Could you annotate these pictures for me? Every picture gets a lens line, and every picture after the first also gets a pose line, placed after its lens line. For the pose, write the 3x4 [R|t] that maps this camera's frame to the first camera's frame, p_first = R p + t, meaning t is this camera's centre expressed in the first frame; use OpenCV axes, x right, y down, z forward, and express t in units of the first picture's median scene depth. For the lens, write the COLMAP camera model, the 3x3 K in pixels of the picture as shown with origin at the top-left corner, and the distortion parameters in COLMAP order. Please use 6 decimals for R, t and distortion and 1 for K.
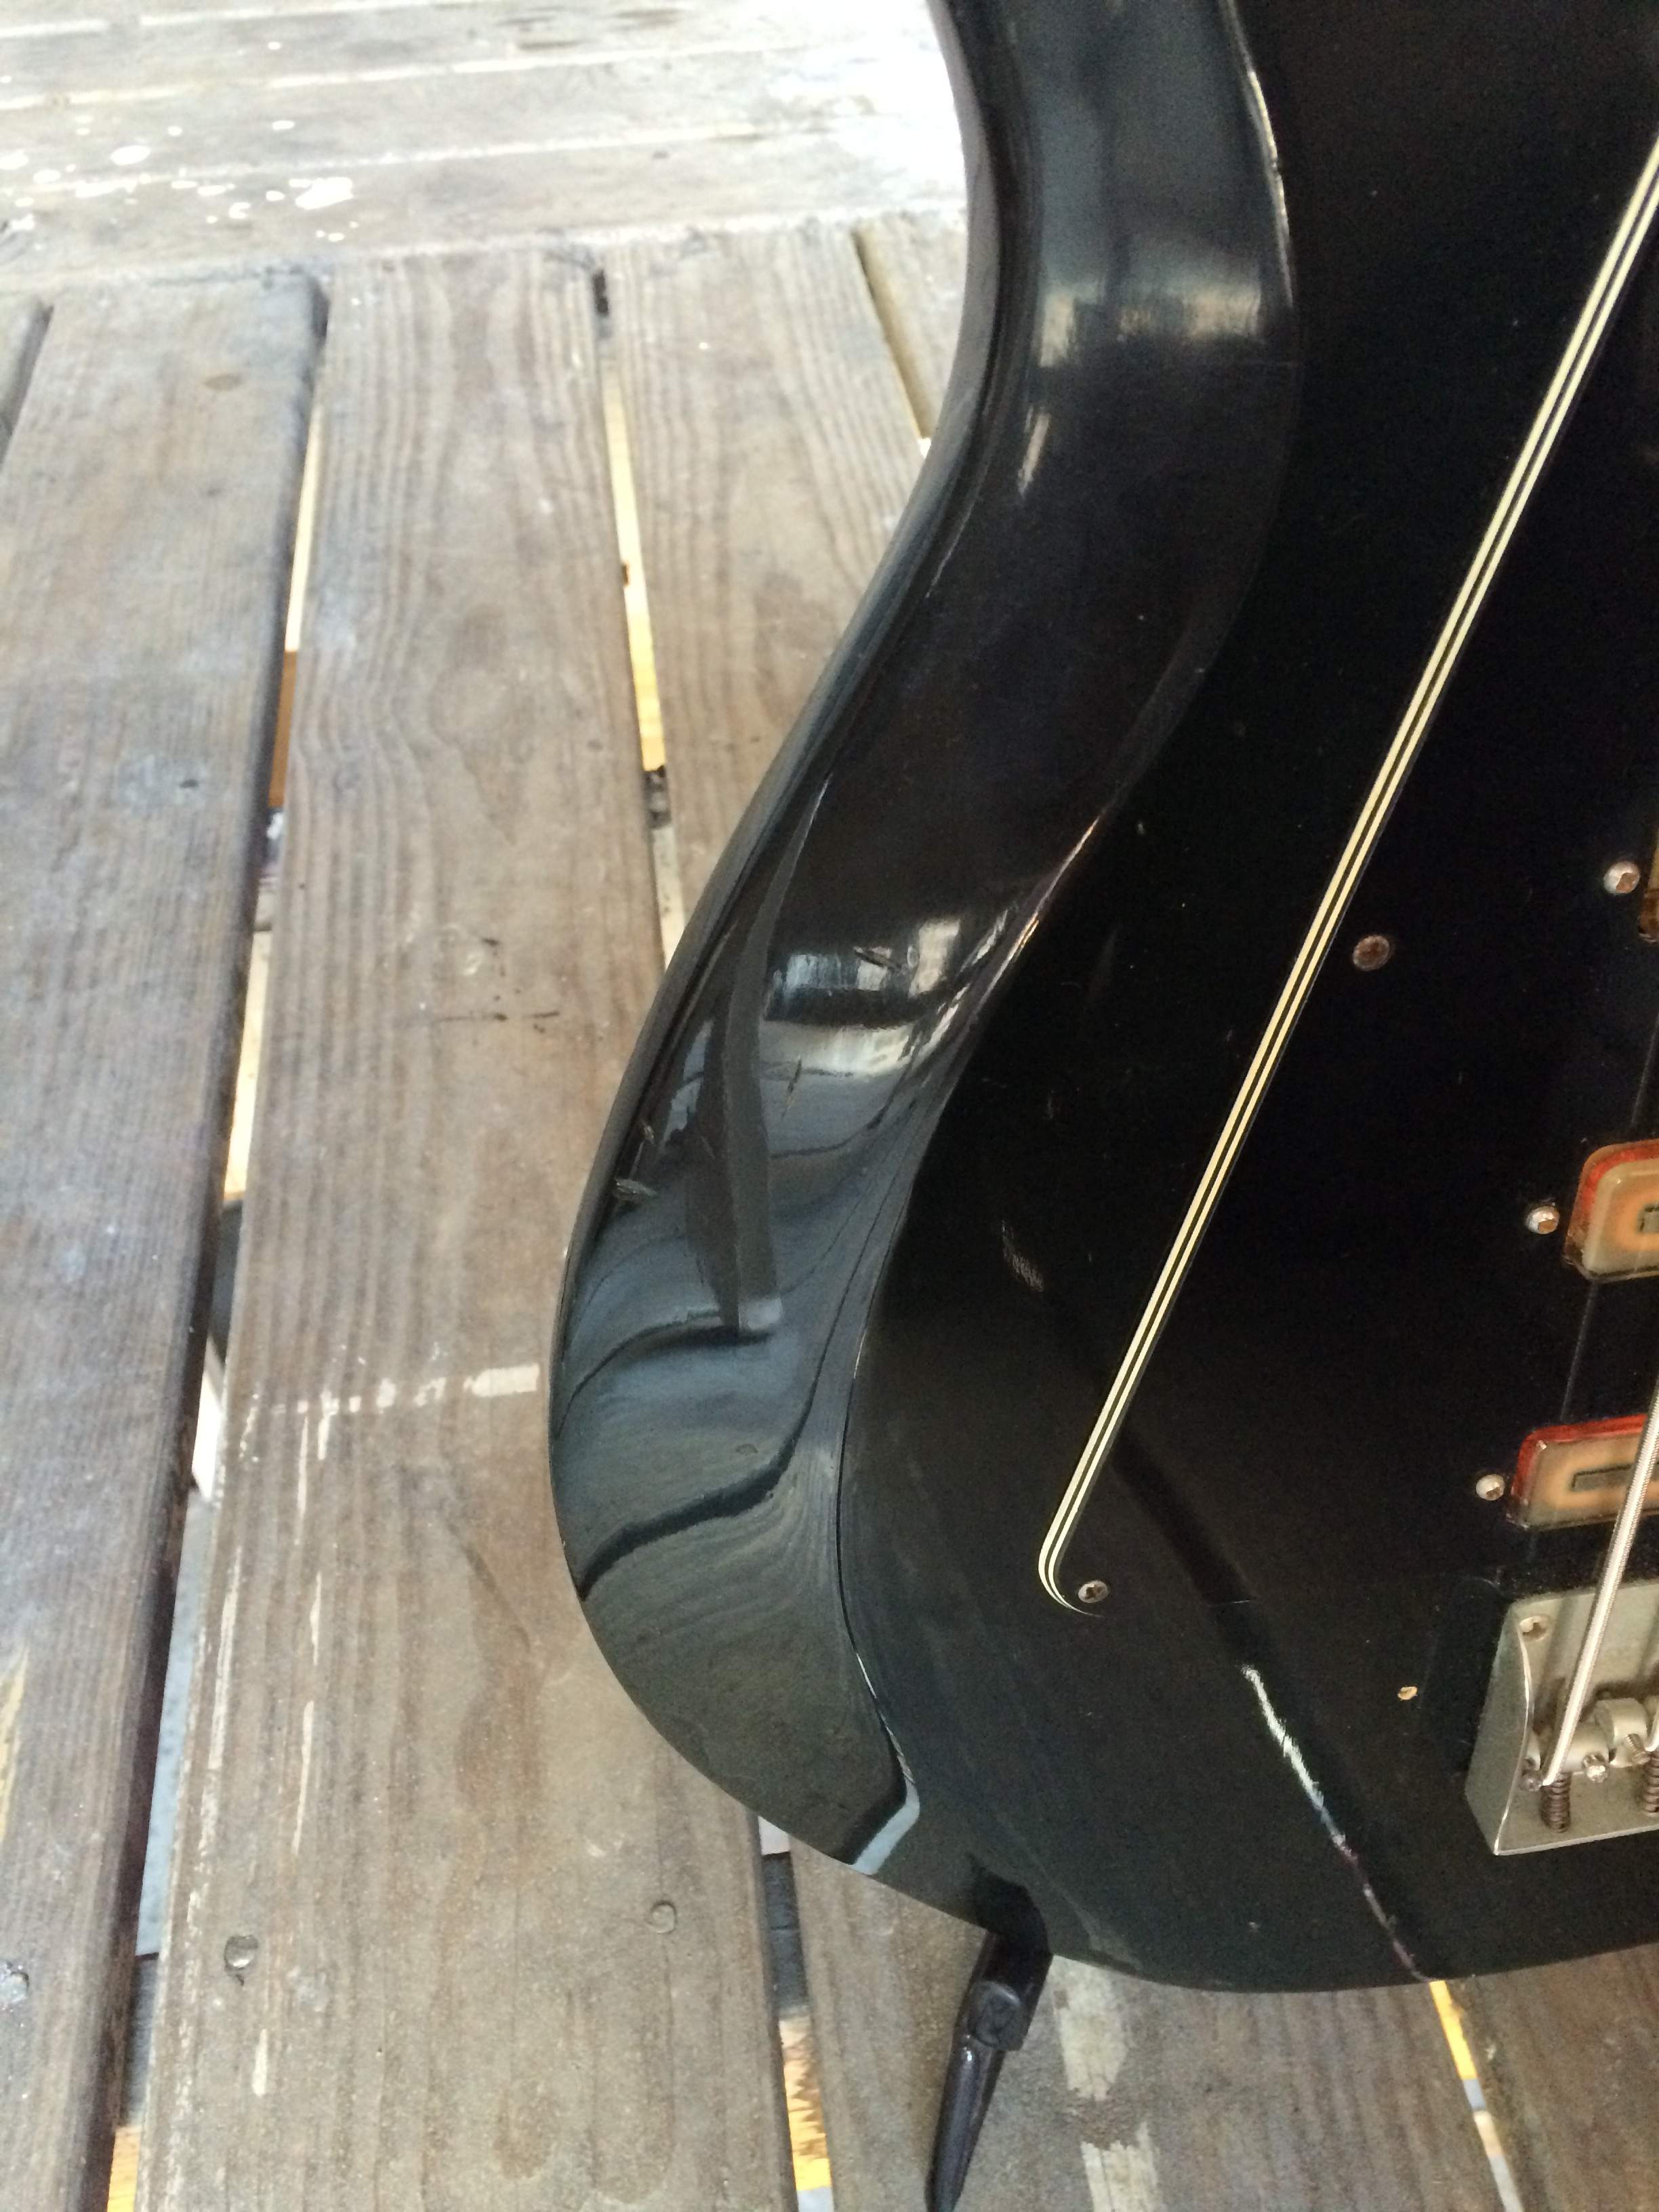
lens RADIAL K [[1929.1, 0, 830.0], [0, 1929.1, 1110.0], [0, 0, 1]] dist [0.082643, -0.129775]
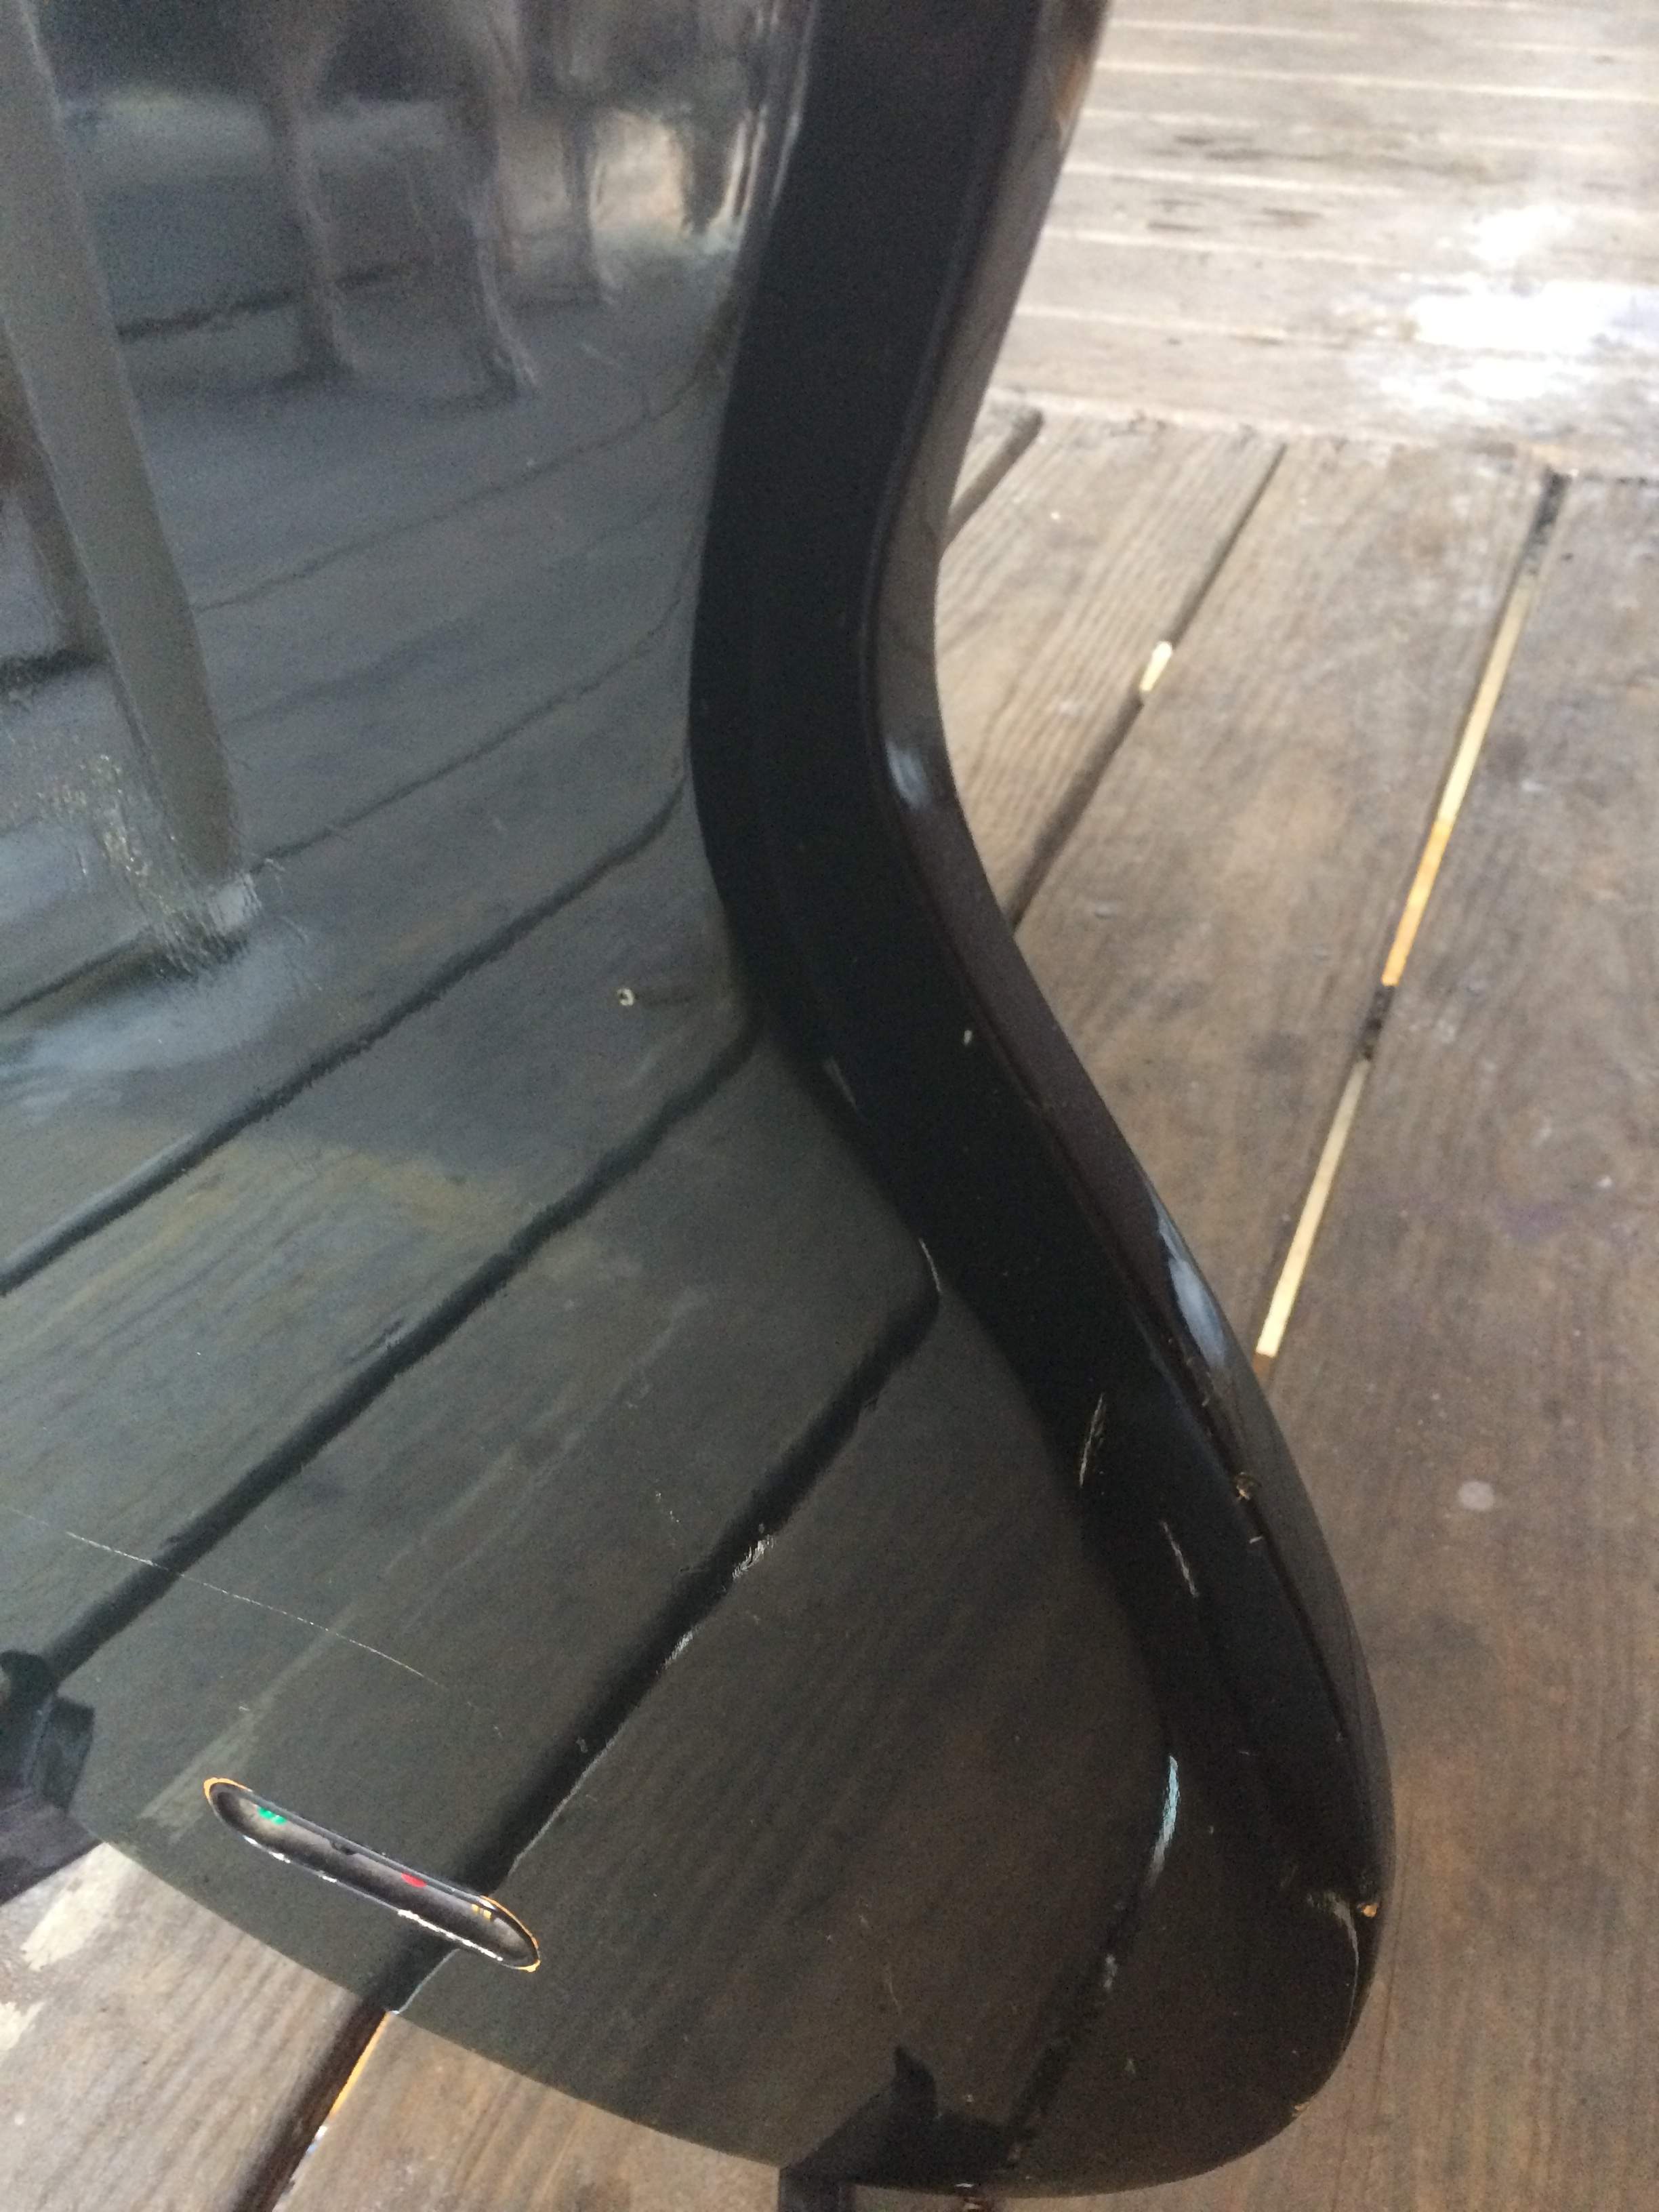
lens RADIAL K [[1929.1, 0, 828.3], [0, 1929.1, 1106.5], [0, 0, 1]] dist [0.082643, -0.129775]
pose [[0.859242, 0.332373, -0.388884, 0.537703], [-0.355604, 0.934546, 0.013033, -0.096227], [0.367762, 0.127090, 0.921195, 0.034946]]
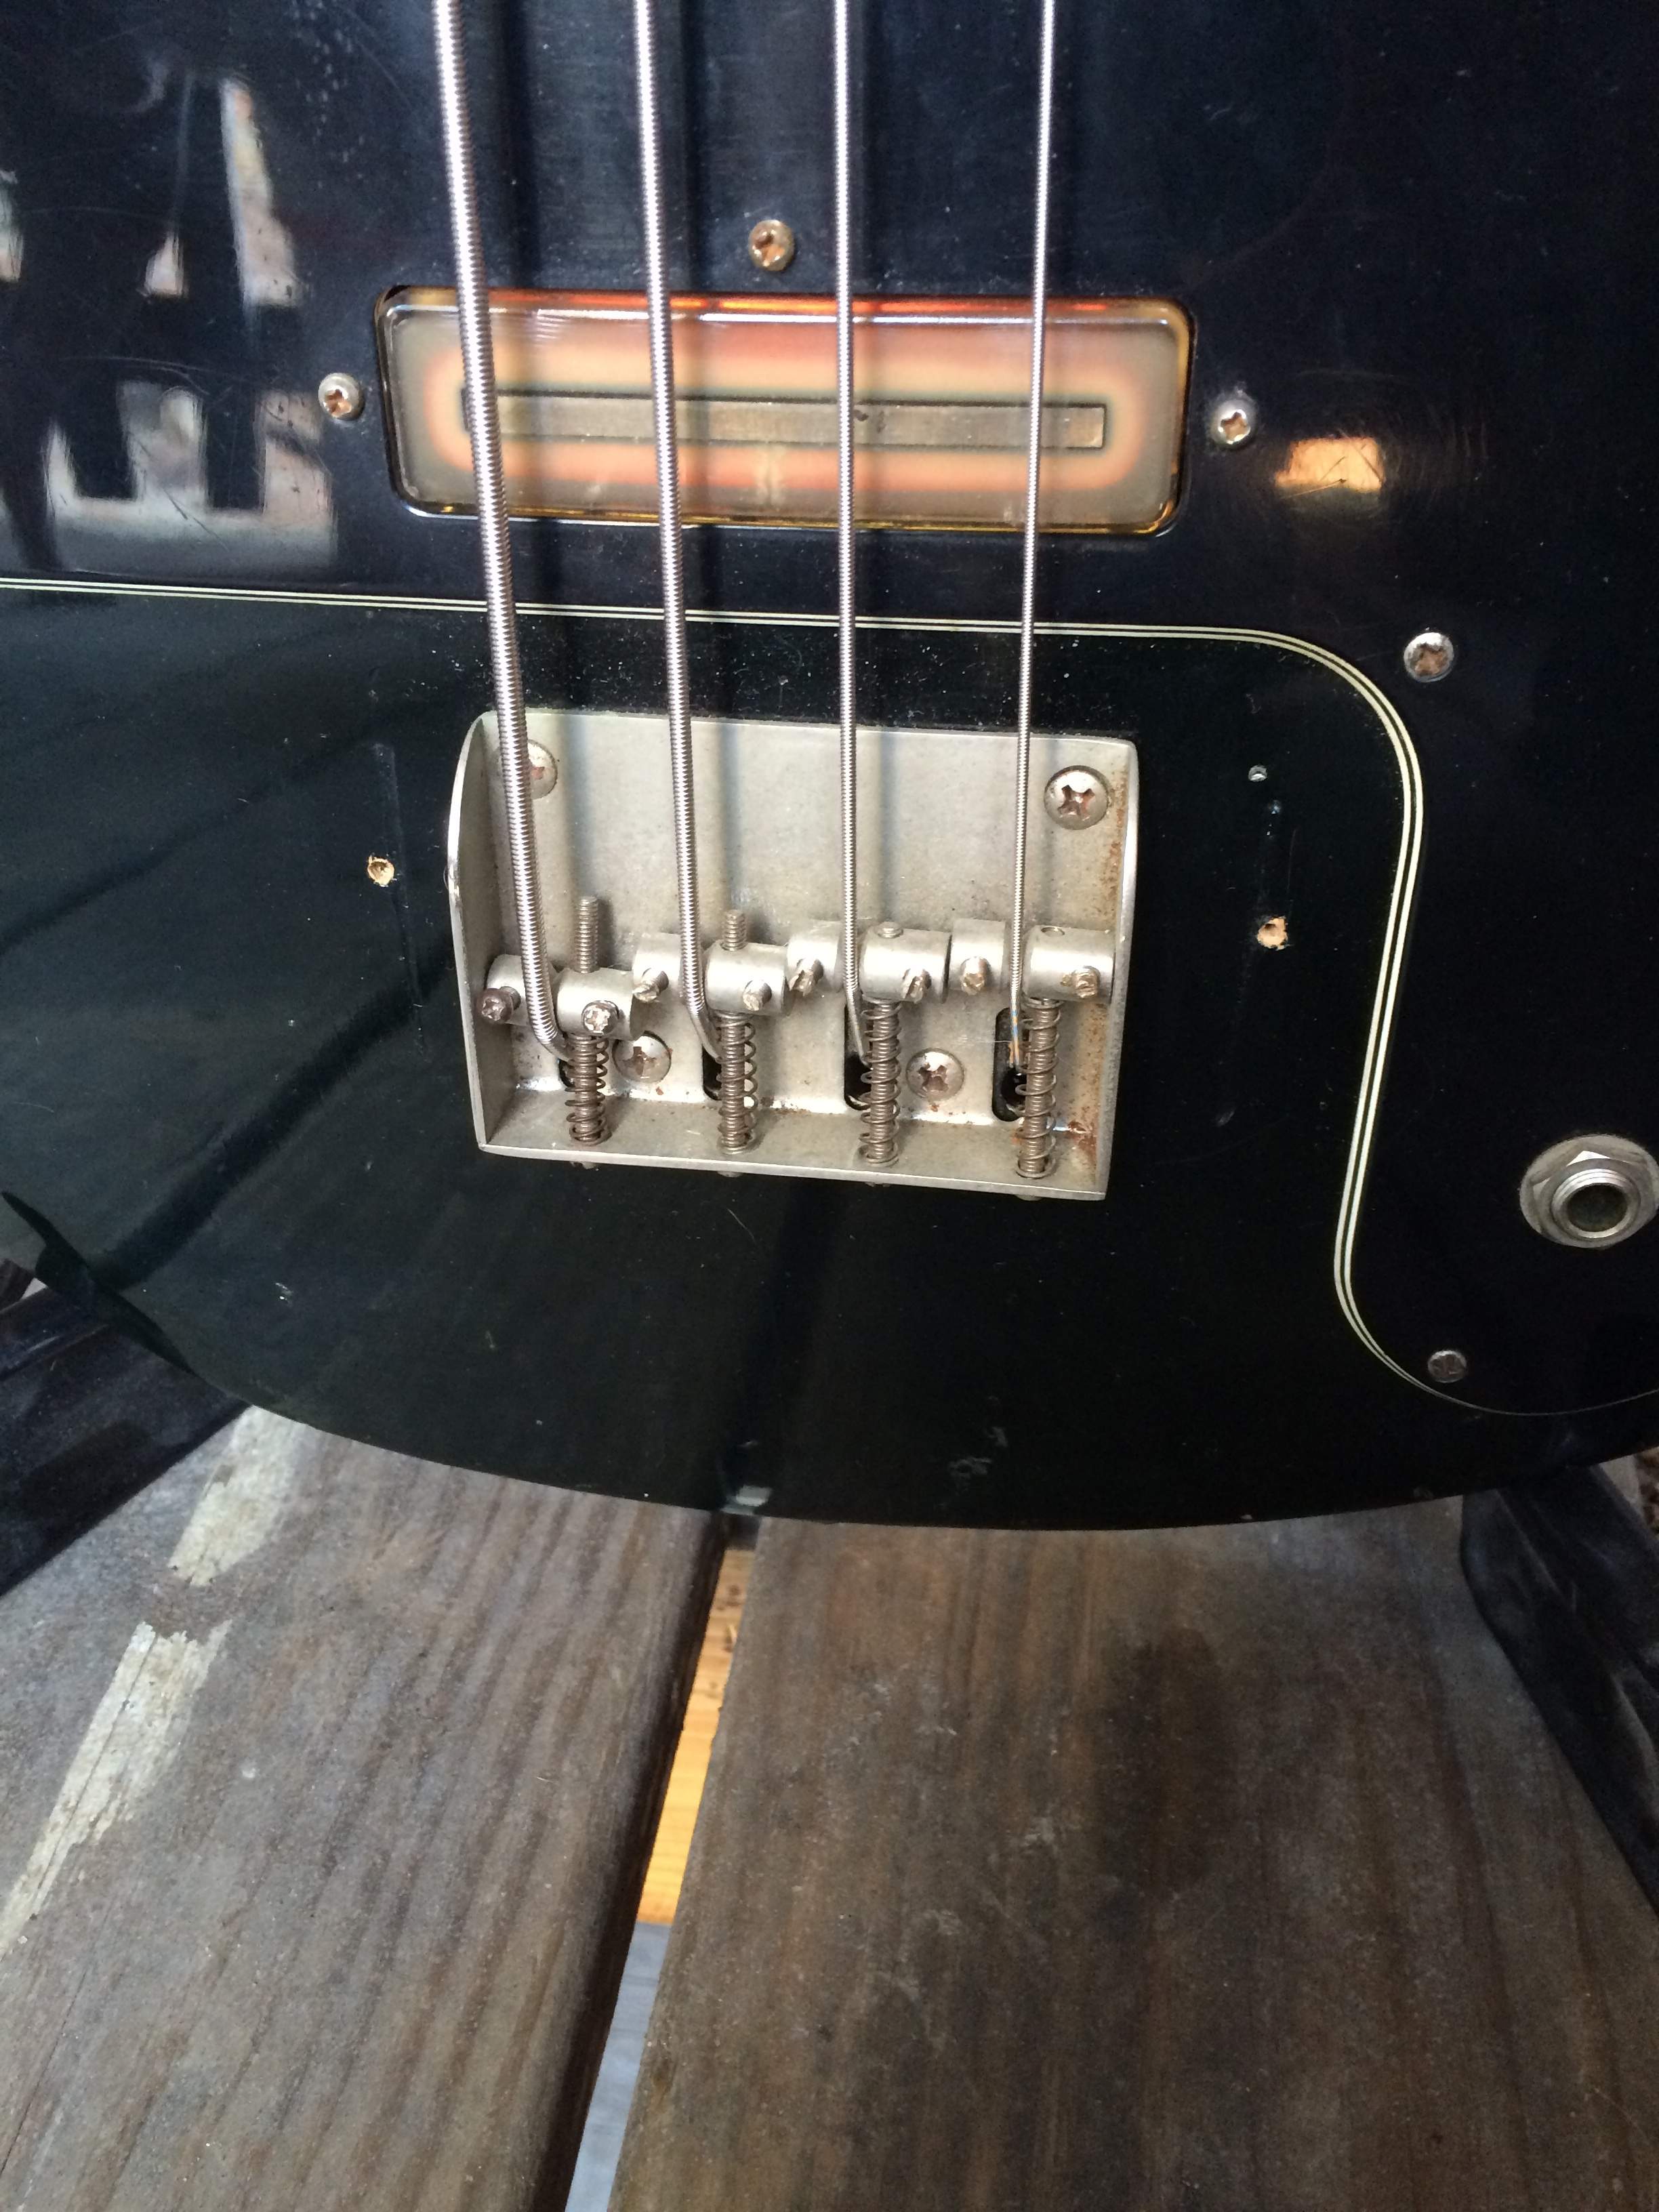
lens RADIAL K [[1929.1, 0, 833.2], [0, 1929.1, 1122.7], [0, 0, 1]] dist [0.082643, -0.129775]
pose [[0.956787, 0.186455, -0.223143, 0.333392], [-0.197739, 0.979821, -0.029139, 0.201755], [0.213208, 0.072004, 0.974350, 0.204974]]
